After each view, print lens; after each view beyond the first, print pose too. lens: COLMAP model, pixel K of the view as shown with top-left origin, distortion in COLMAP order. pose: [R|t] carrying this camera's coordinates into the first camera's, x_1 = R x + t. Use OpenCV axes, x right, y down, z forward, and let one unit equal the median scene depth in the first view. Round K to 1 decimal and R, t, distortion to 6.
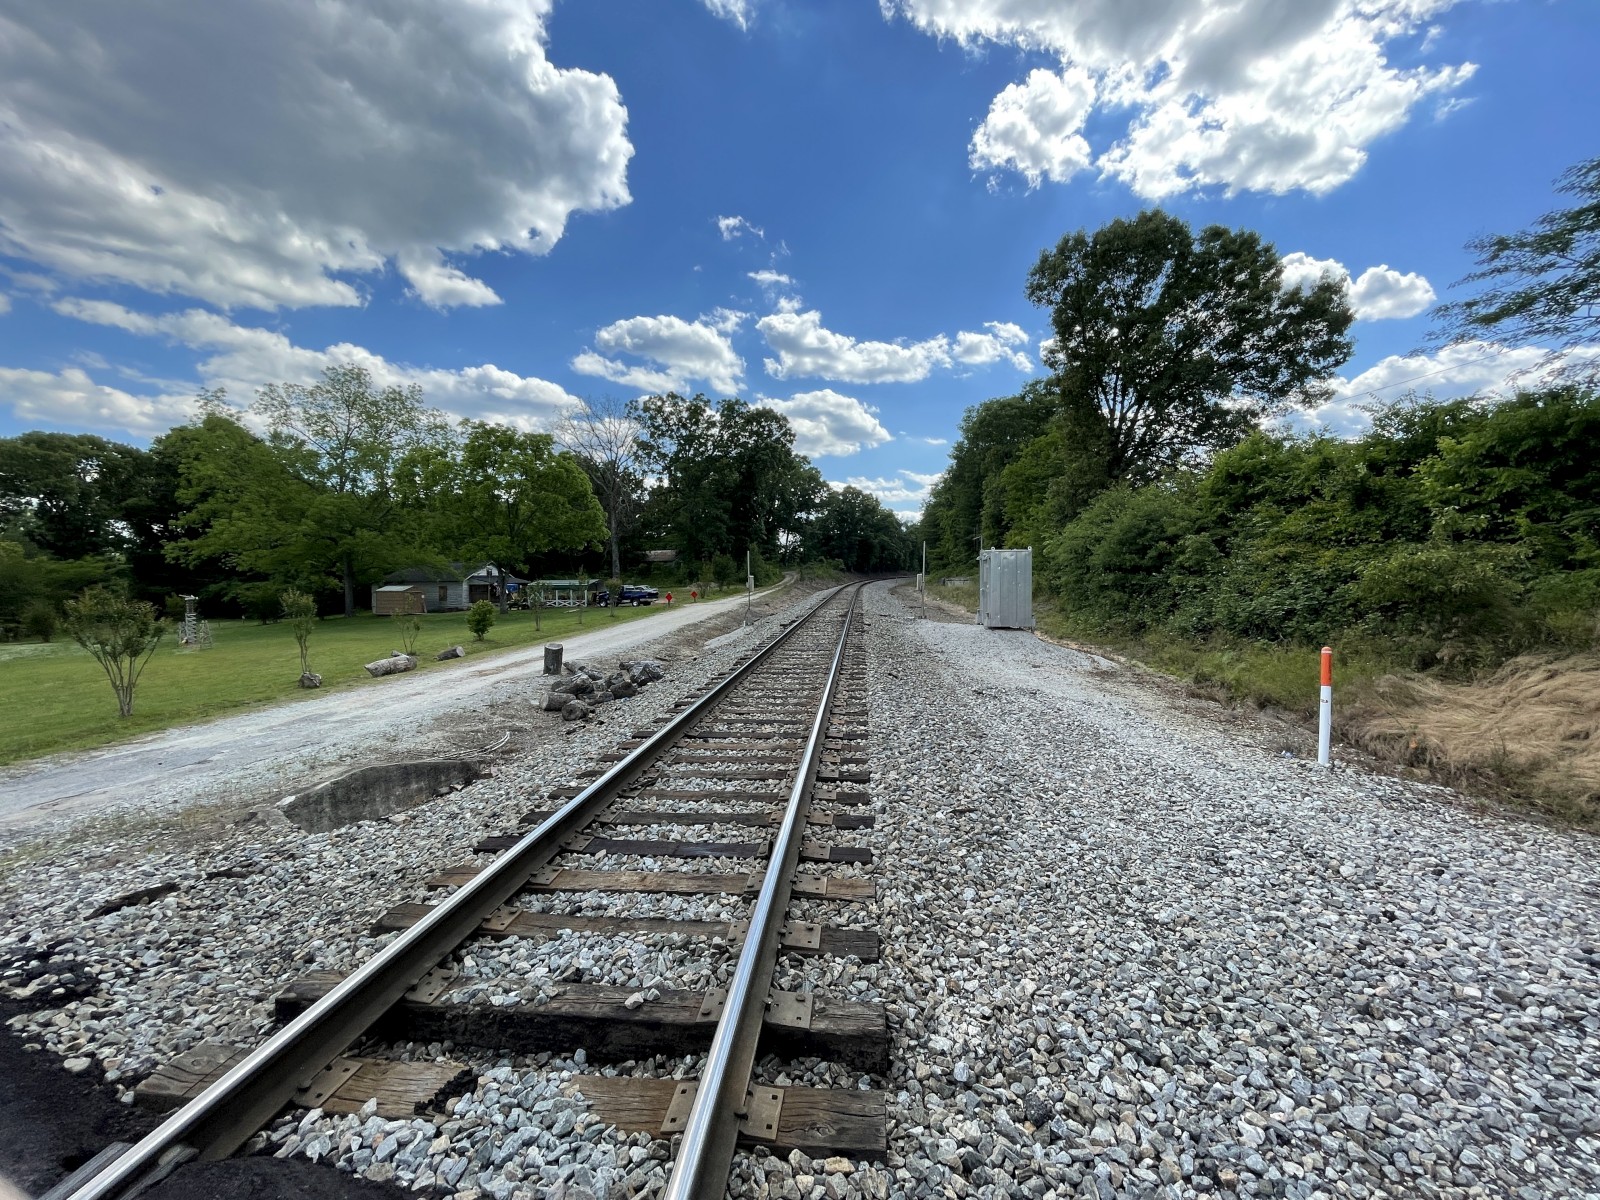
lens RADIAL K [[646.7, 0, 790.2], [0, 646.7, 603.1], [0, 0, 1]] dist [0.000951, 0.000047]
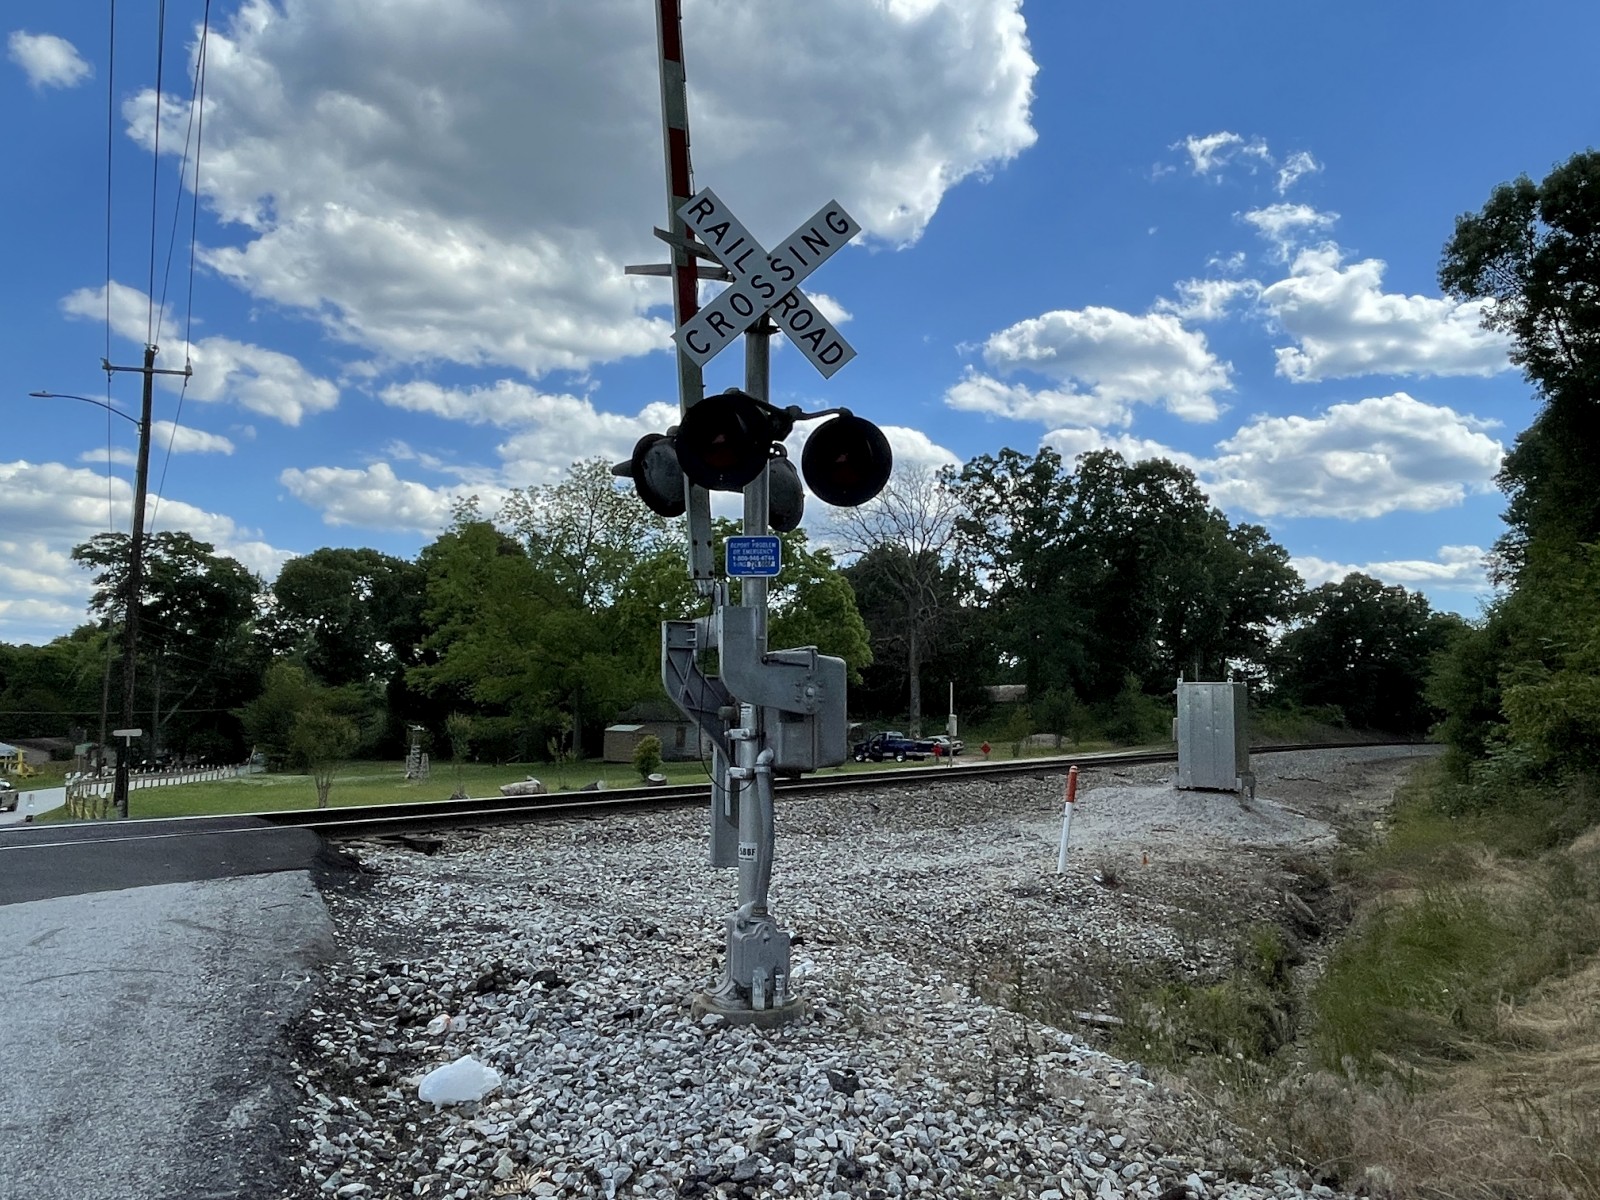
lens RADIAL K [[1099.0, 0, 809.6], [0, 1099.0, 603.5], [0, 0, 1]] dist [-0.001020, -0.002951]
pose [[0.900263, -0.020896, -0.434844, 0.085218], [-0.046865, 0.988391, -0.144522, 0.005178], [0.432816, 0.150487, 0.888833, -0.054071]]
